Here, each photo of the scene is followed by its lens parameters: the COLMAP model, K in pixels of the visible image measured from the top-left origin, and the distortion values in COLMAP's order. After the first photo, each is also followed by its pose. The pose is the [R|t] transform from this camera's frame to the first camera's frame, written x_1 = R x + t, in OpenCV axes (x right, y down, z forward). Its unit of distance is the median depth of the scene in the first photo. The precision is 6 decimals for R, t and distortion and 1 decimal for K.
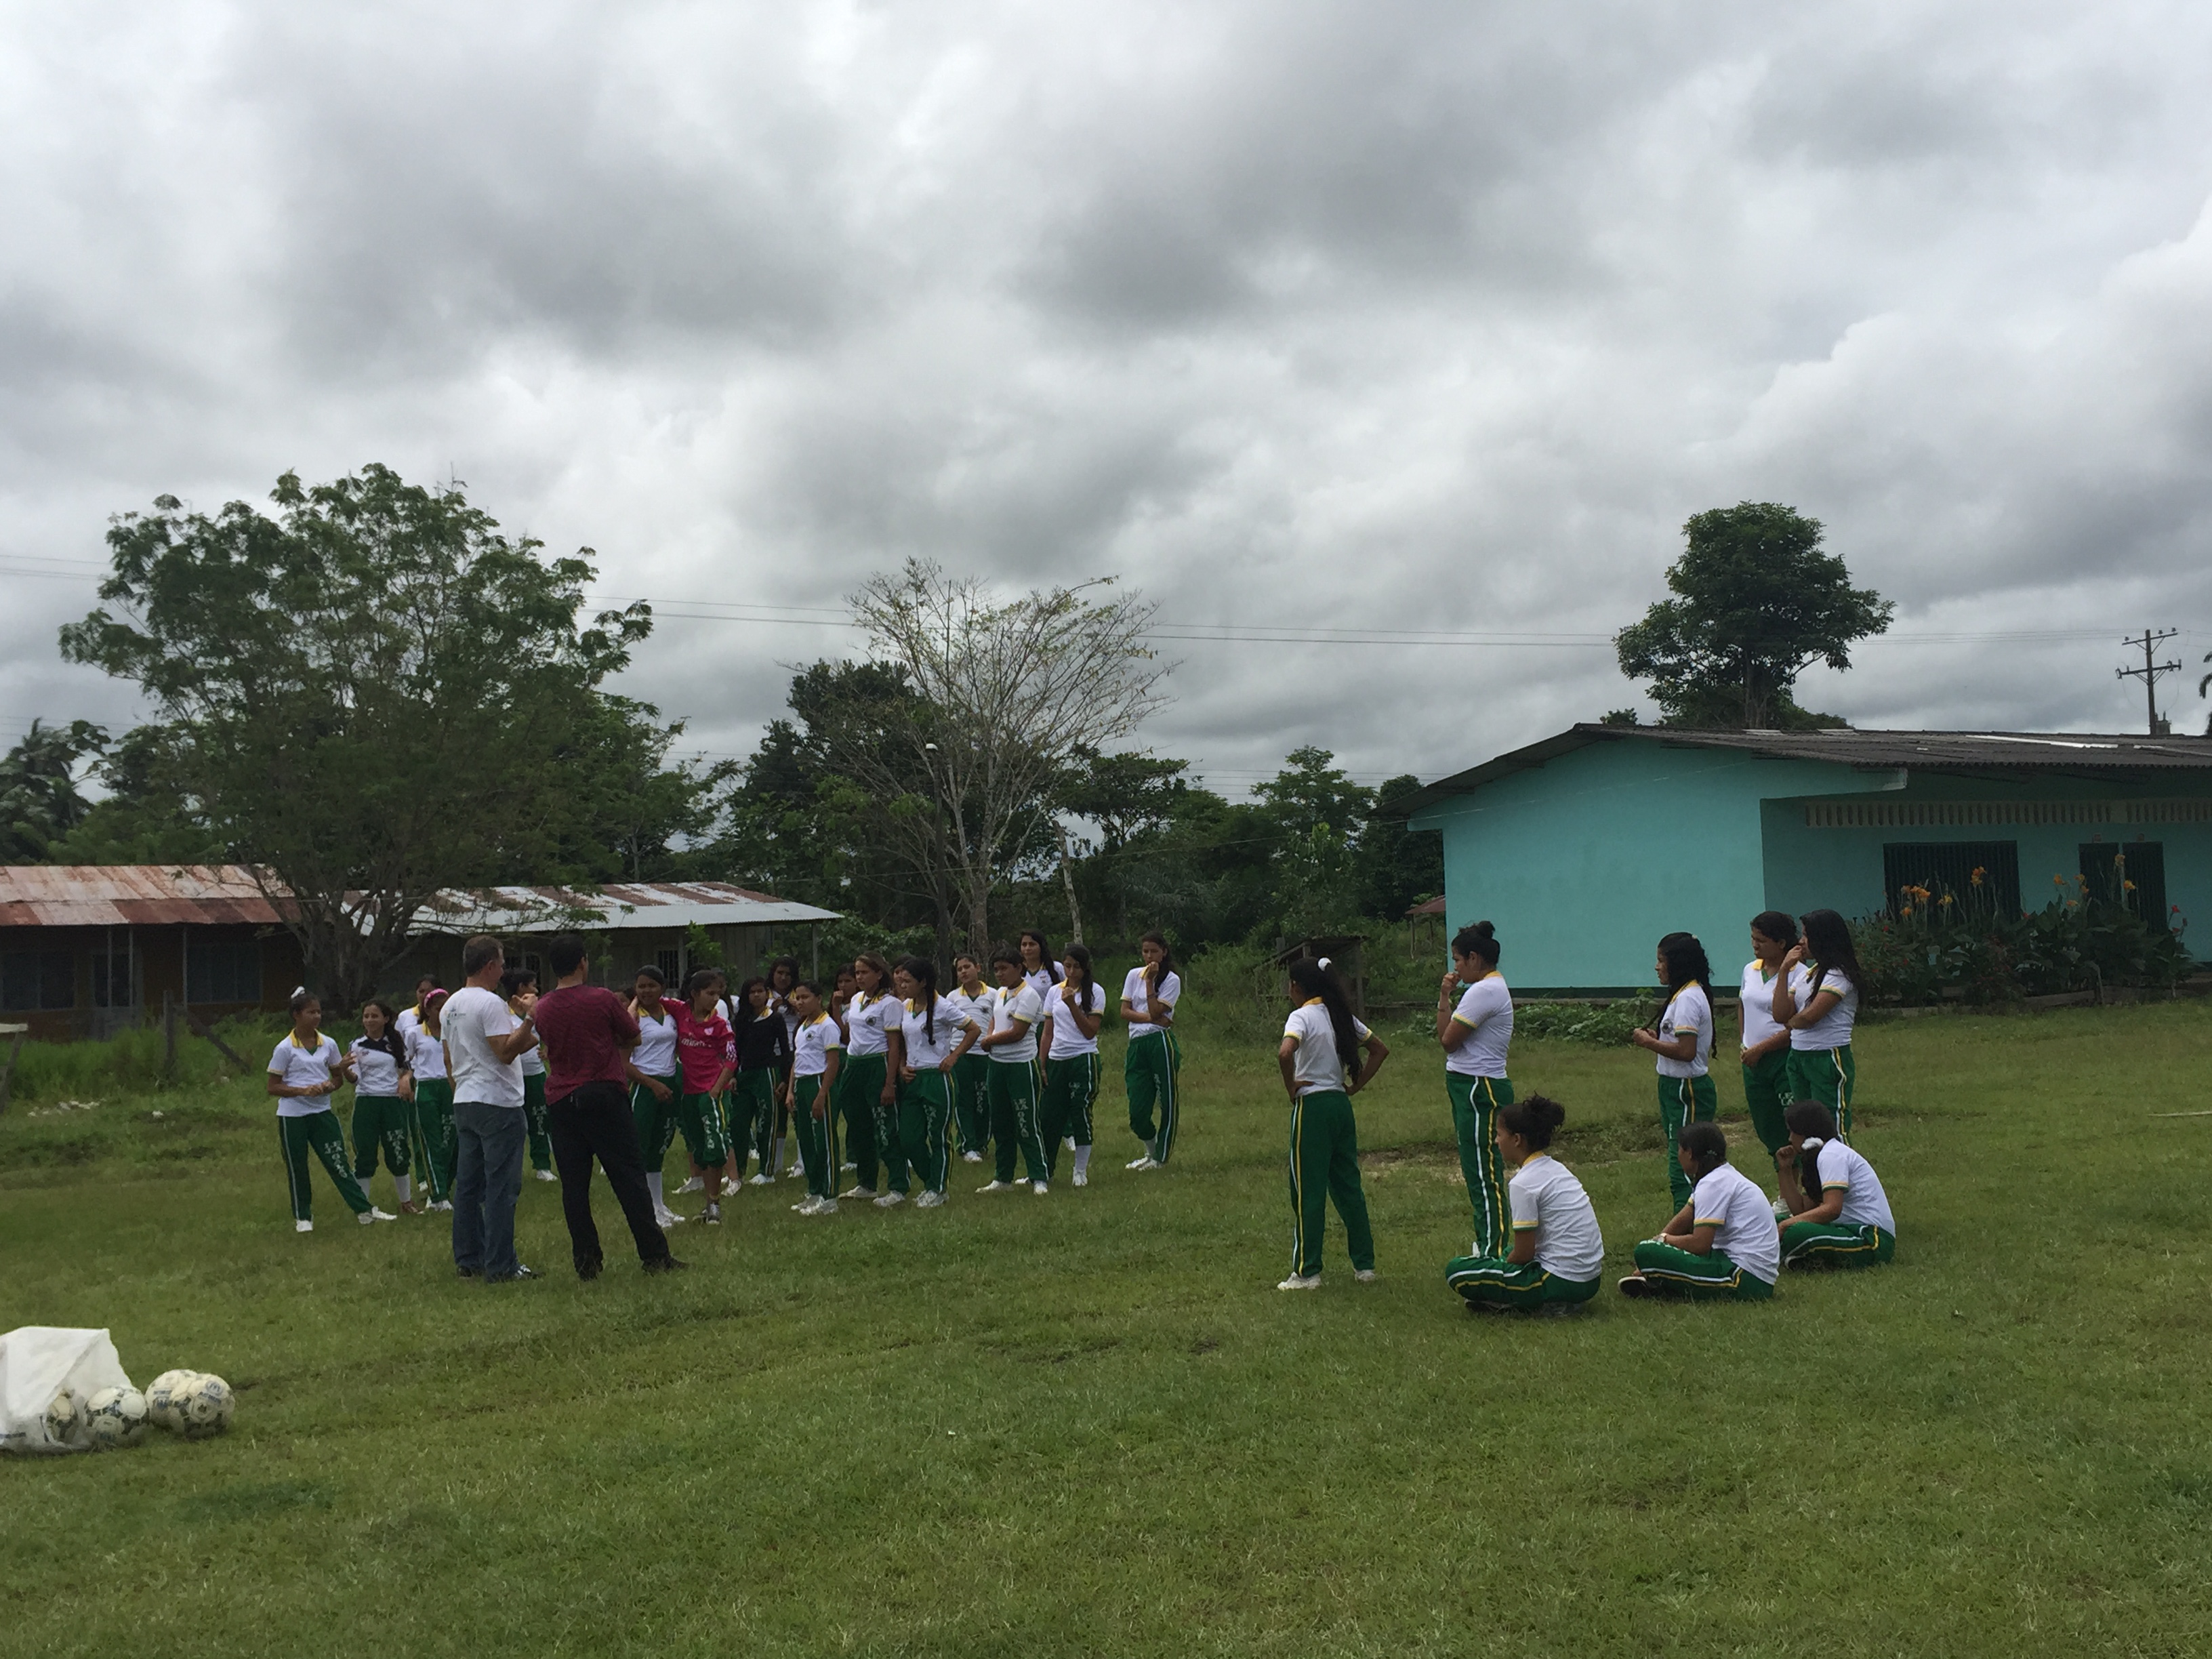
lens RADIAL K [[2386.1, 0, 1106.0], [0, 2386.1, 829.5], [0, 0, 1]] dist [0.013984, -0.032463]
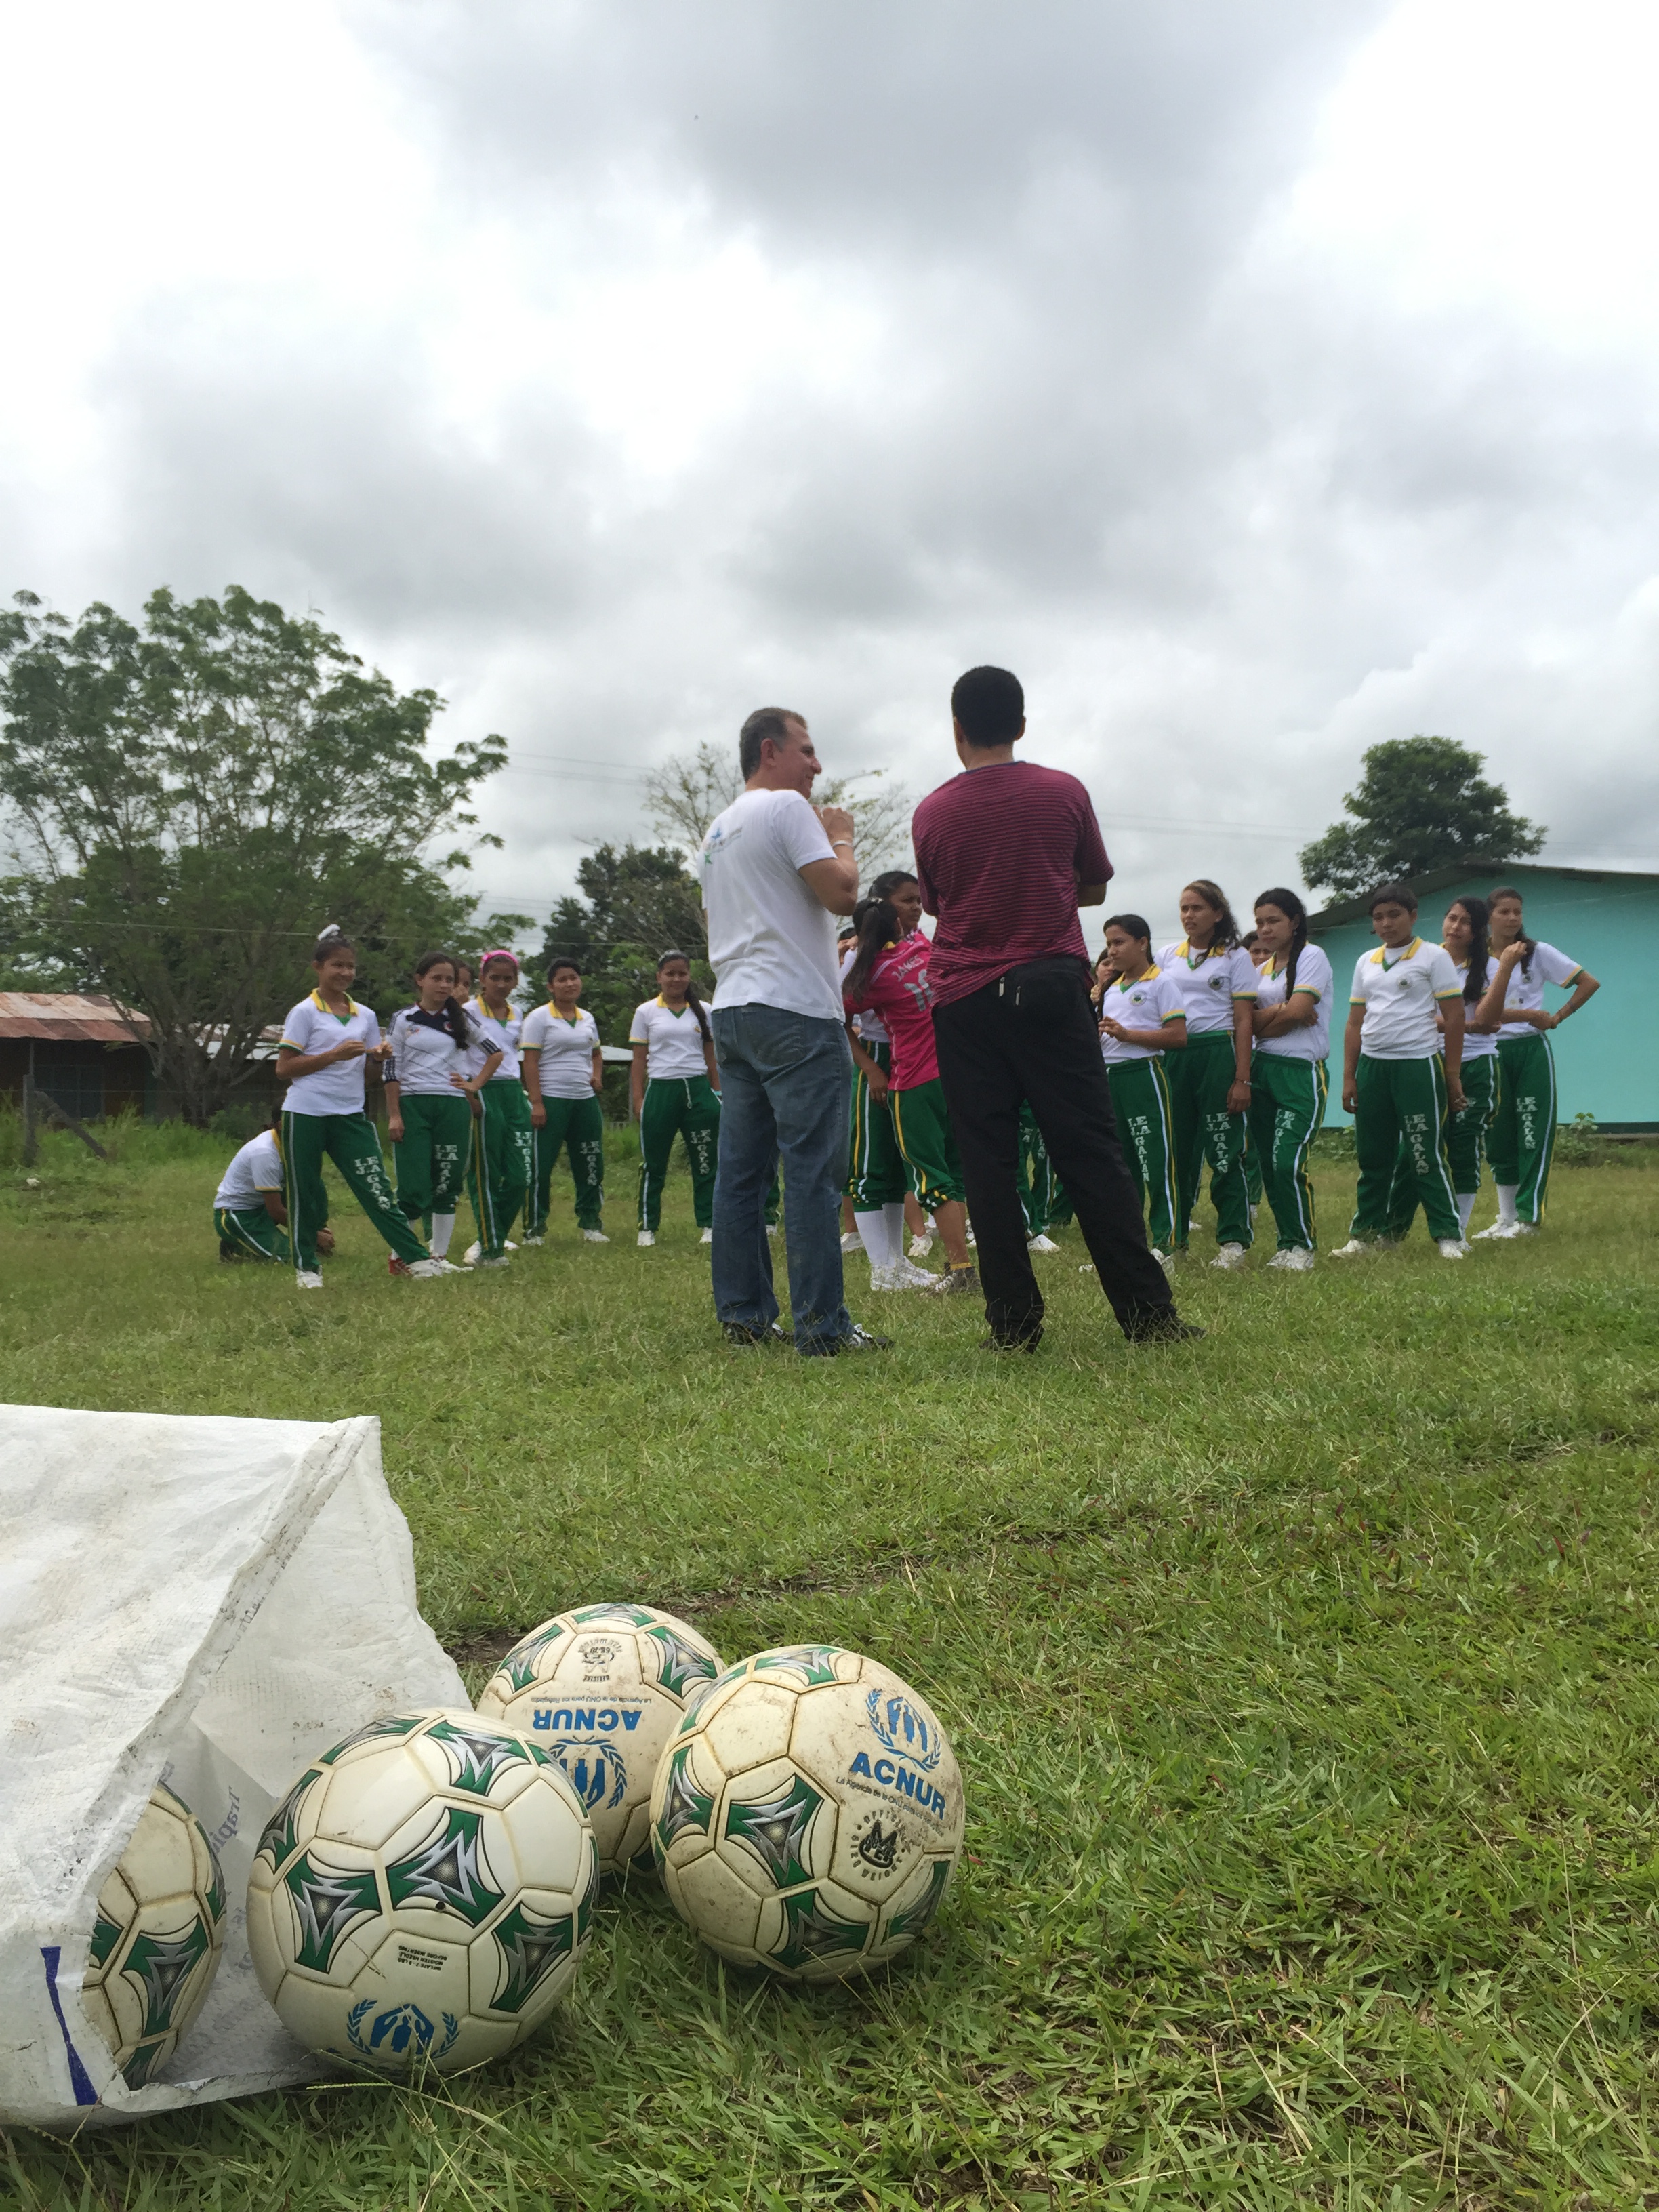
lens RADIAL K [[1969.2, 0, 830.2], [0, 1969.2, 1067.6], [0, 0, 1]] dist [0.006573, 0.016197]
pose [[0.999260, 0.024948, 0.029282, -0.041460], [-0.025315, 0.999605, 0.012211, 0.019046], [-0.028966, -0.012944, 0.999497, 0.090090]]
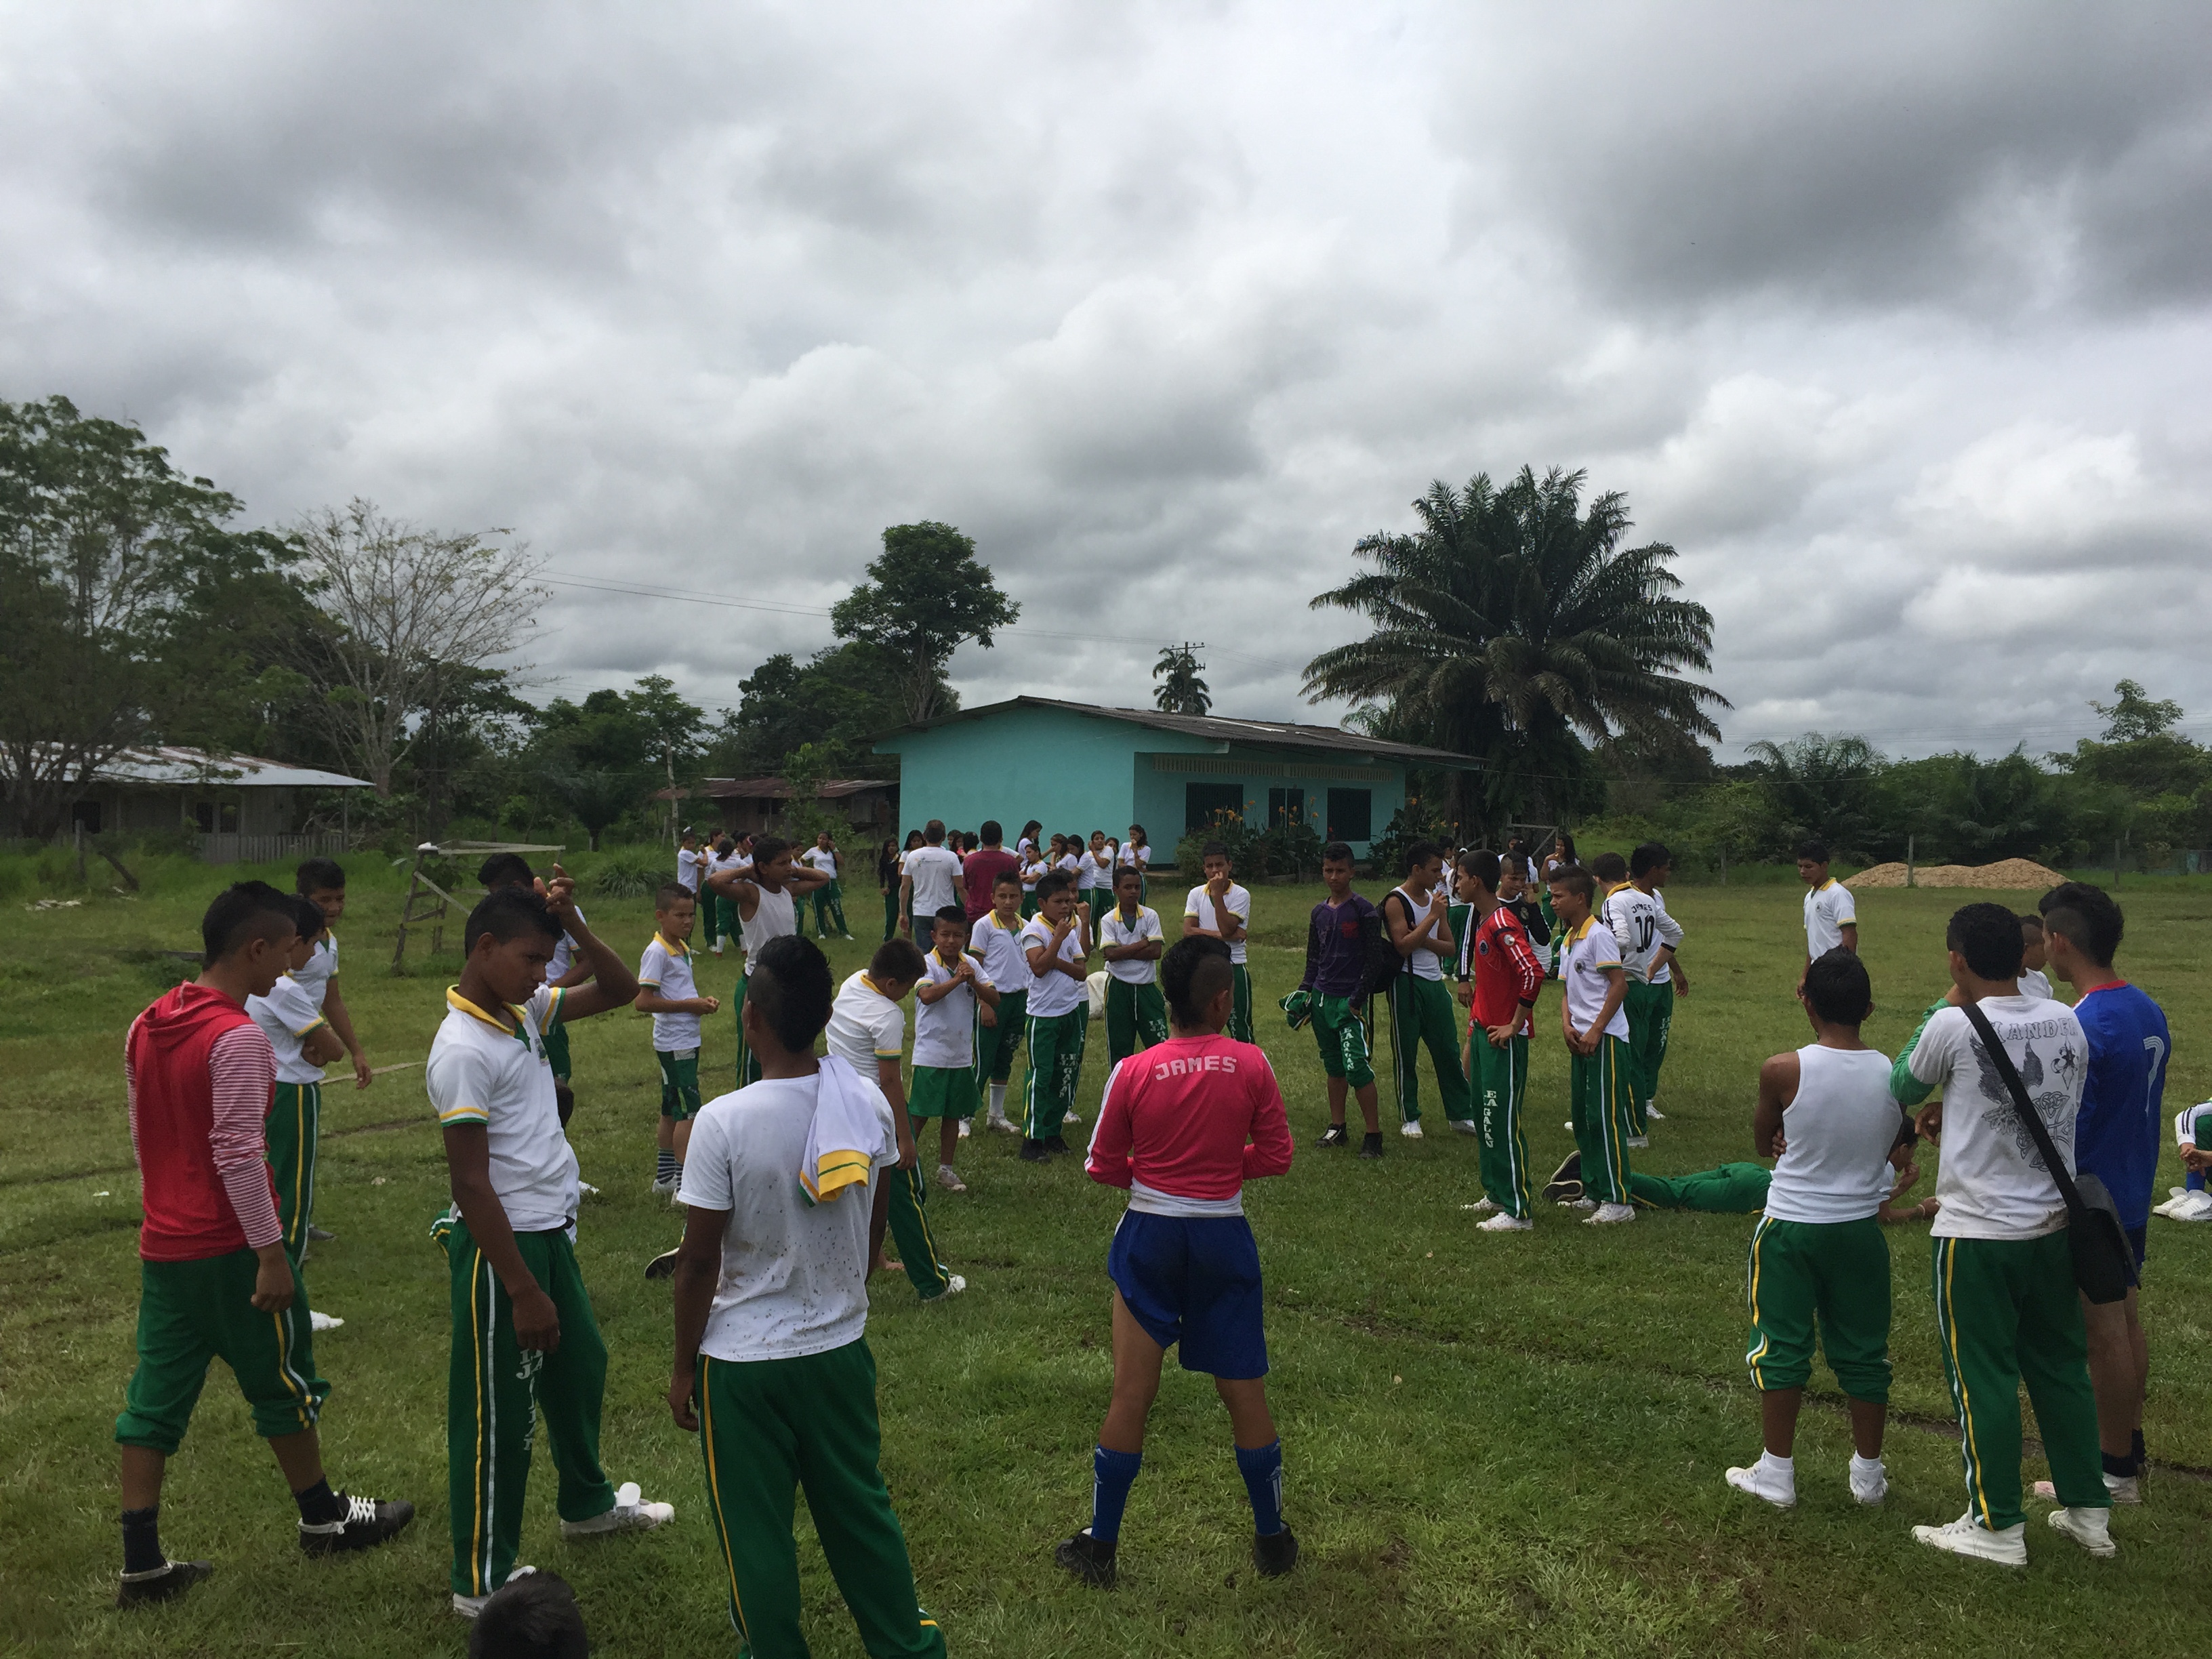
lens RADIAL K [[1969.2, 0, 1106.0], [0, 1969.2, 829.5], [0, 0, 1]] dist [0.006573, 0.016197]
pose [[0.887372, 0.045641, 0.458790, -0.198340], [-0.067654, 0.997207, 0.031649, 0.000042], [-0.456064, -0.059124, 0.887981, -0.105687]]
